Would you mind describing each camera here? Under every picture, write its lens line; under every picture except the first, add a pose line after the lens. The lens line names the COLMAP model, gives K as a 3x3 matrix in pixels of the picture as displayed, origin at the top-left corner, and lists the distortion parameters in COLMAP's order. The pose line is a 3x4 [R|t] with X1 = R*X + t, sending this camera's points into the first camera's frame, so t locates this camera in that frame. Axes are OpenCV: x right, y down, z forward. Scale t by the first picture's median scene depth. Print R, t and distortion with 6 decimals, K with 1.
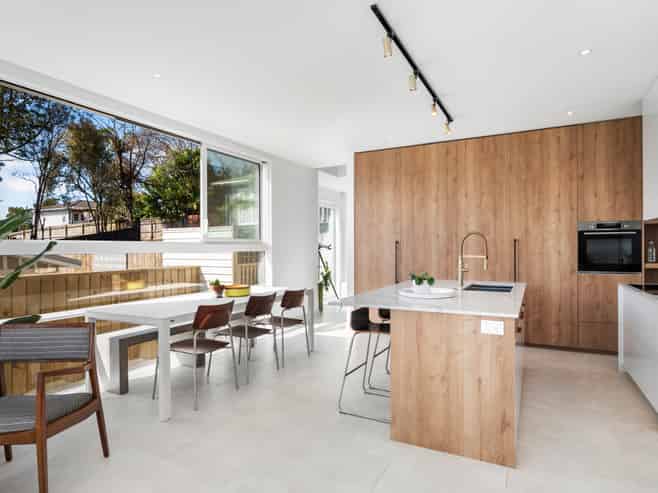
lens RADIAL K [[395.3, 0, 329.0], [0, 395.3, 246.5], [0, 0, 1]] dist [-0.001959, -0.000408]
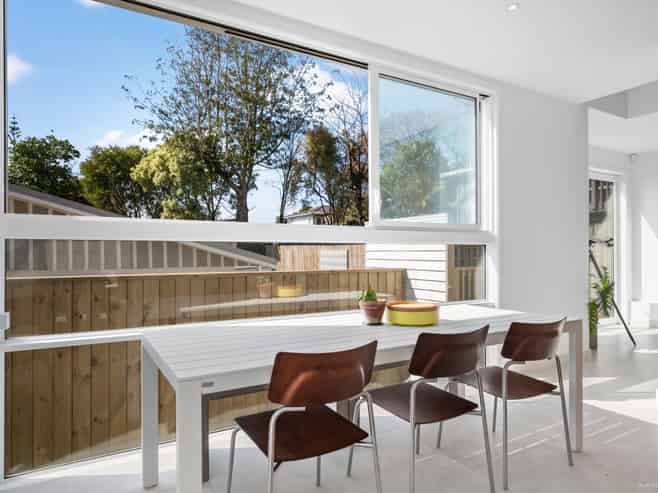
lens RADIAL K [[427.4, 0, 329.0], [0, 427.4, 246.5], [0, 0, 1]] dist [-0.000257, -0.001567]
pose [[0.844309, -0.002758, -0.535850, -0.010776], [-0.002107, 0.999962, -0.008466, 0.013298], [0.535853, 0.008277, 0.844271, 0.217400]]
